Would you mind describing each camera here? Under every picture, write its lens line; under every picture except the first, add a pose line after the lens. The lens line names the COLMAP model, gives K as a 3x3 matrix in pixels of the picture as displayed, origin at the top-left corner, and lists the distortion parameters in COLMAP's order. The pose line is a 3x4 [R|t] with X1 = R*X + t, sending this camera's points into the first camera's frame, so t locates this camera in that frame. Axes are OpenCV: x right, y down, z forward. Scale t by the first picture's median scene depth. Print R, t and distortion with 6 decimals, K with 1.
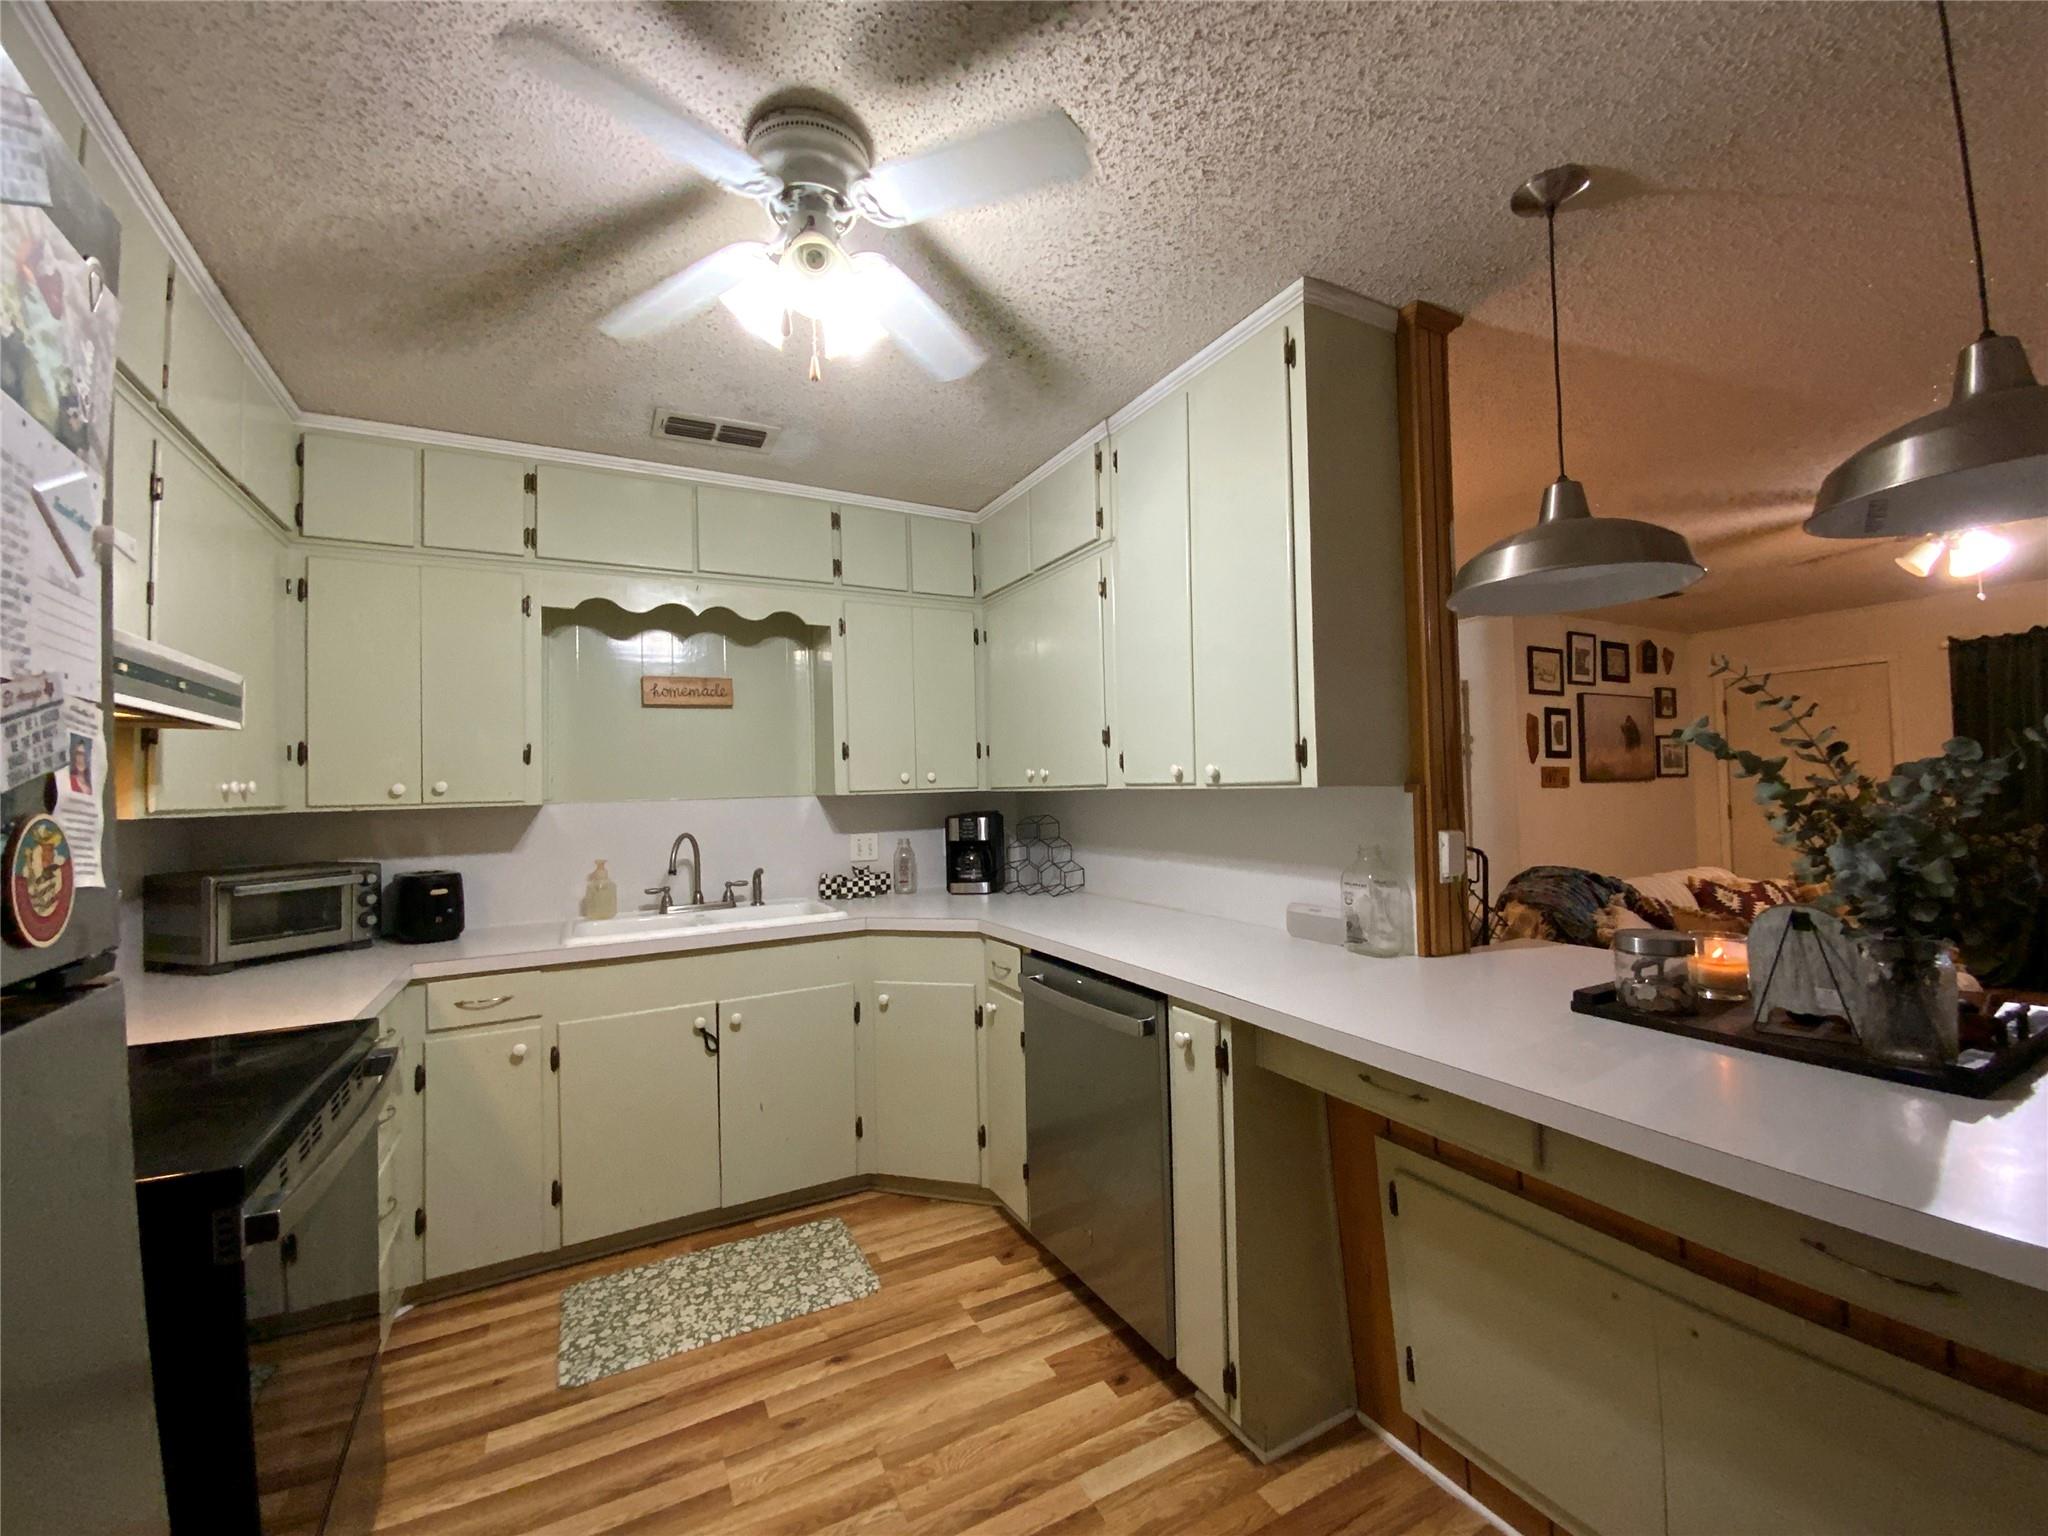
lens RADIAL K [[830.6, 0, 1018.0], [0, 830.6, 763.5], [0, 0, 1]] dist [-0.001188, -0.005111]
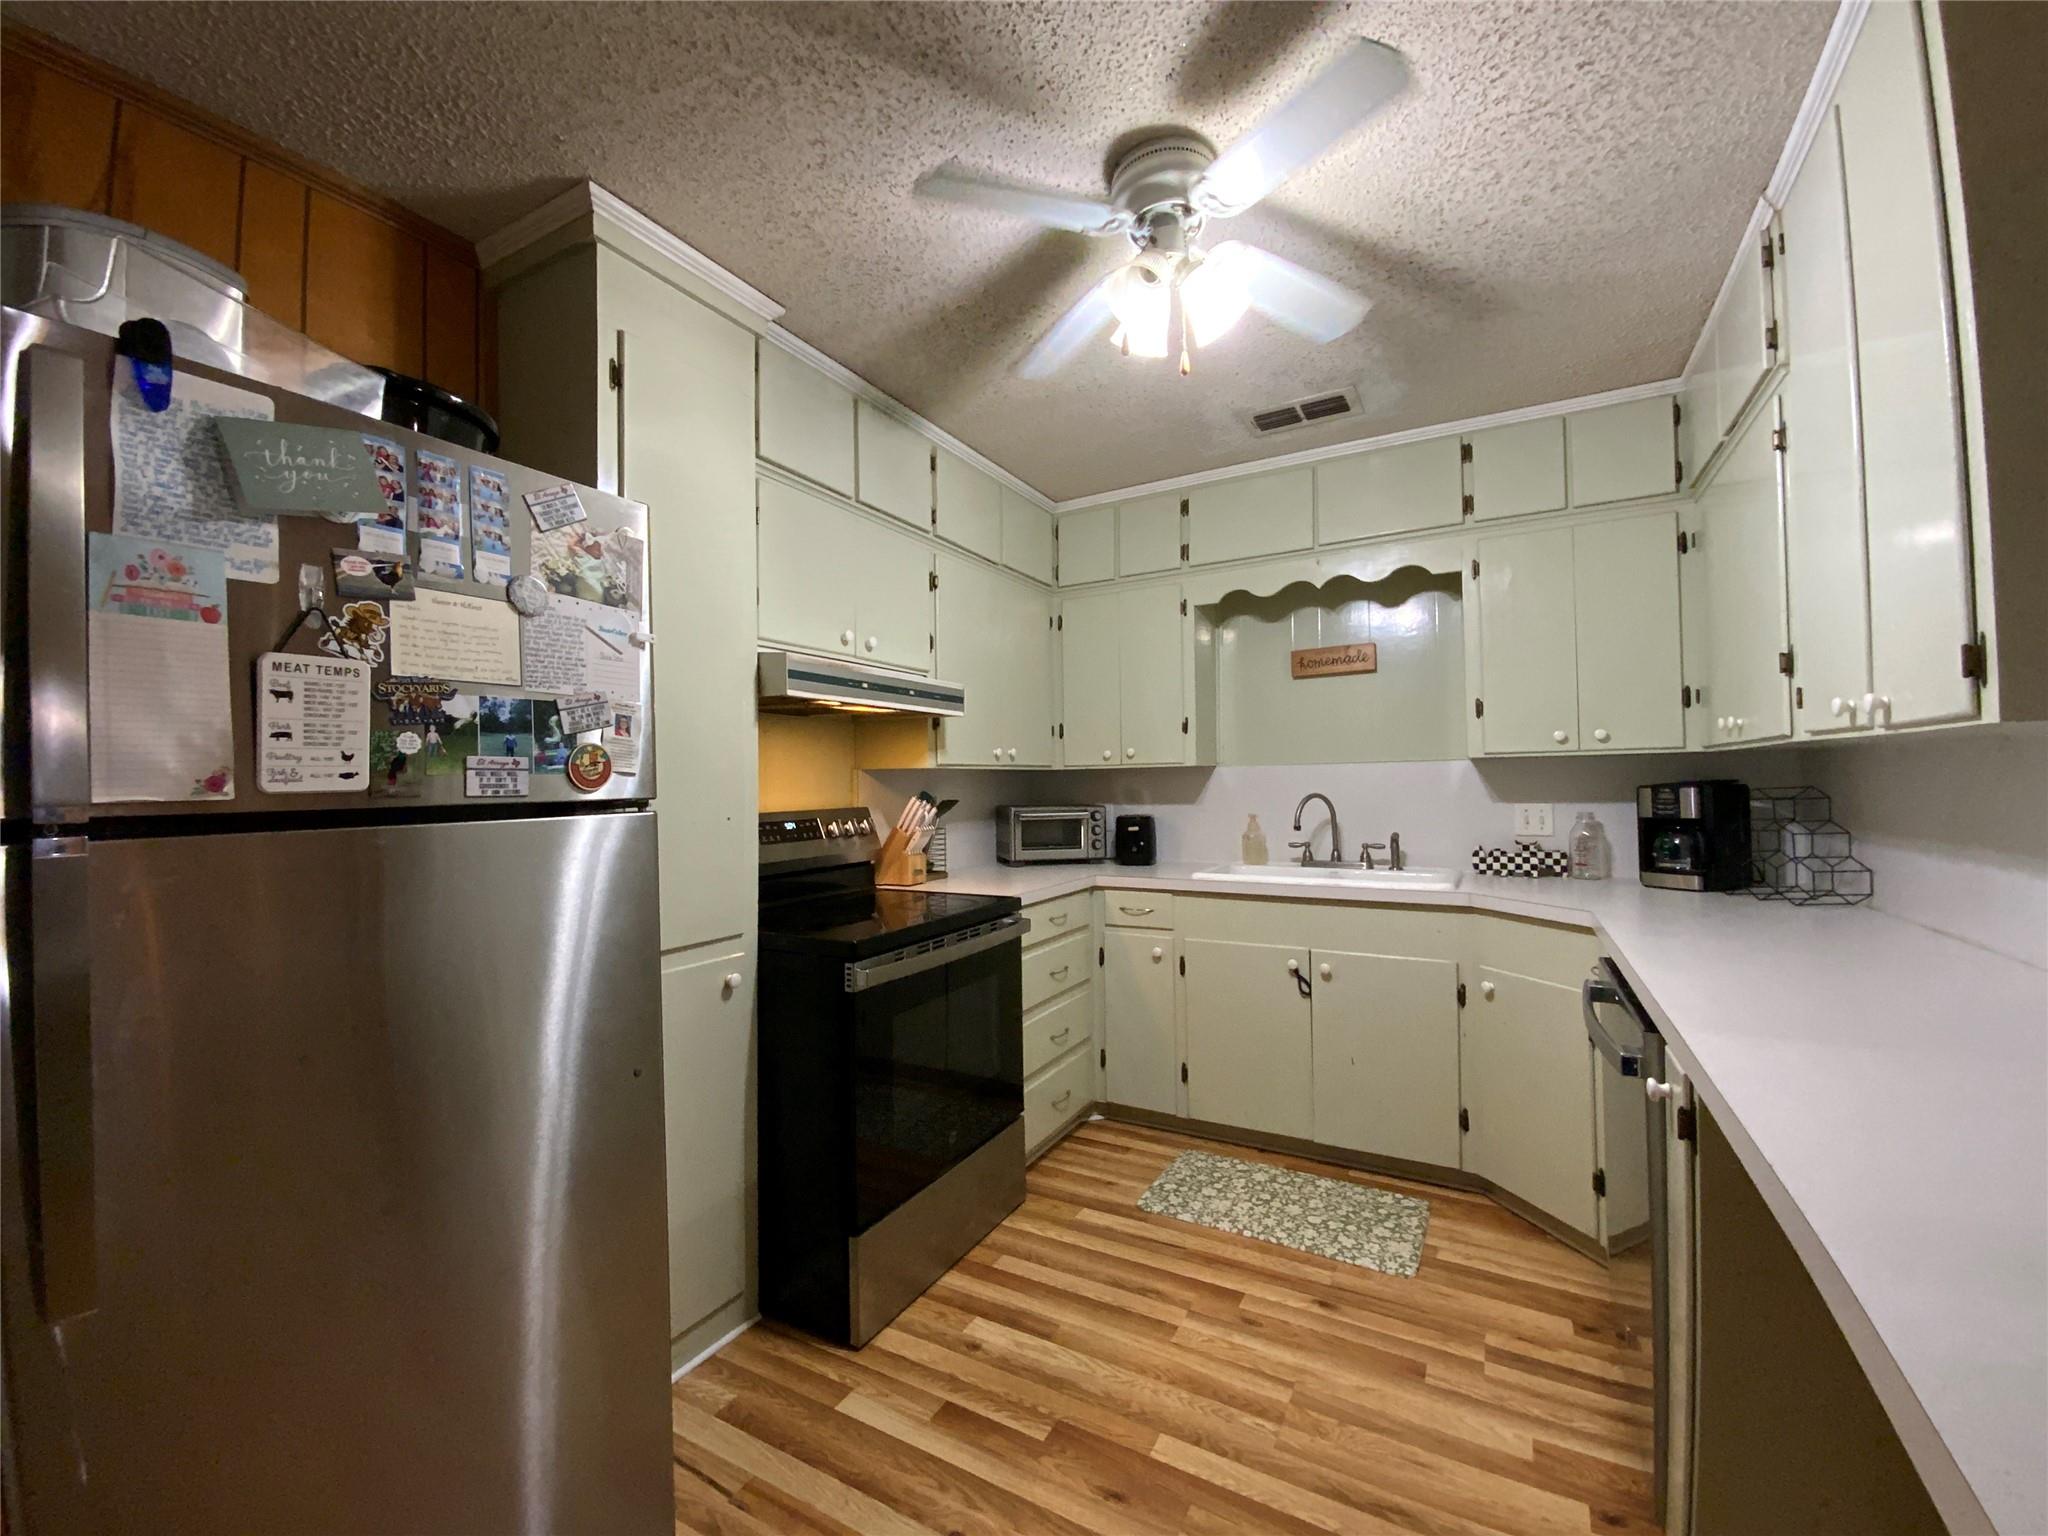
lens RADIAL K [[830.6, 0, 1019.9], [0, 830.6, 764.5], [0, 0, 1]] dist [-0.001188, -0.005111]
pose [[0.530762, -0.000943, -0.847520, 0.369632], [0.025855, 0.999552, 0.015079, 0.024550], [0.847126, -0.029916, 0.530549, 0.132202]]
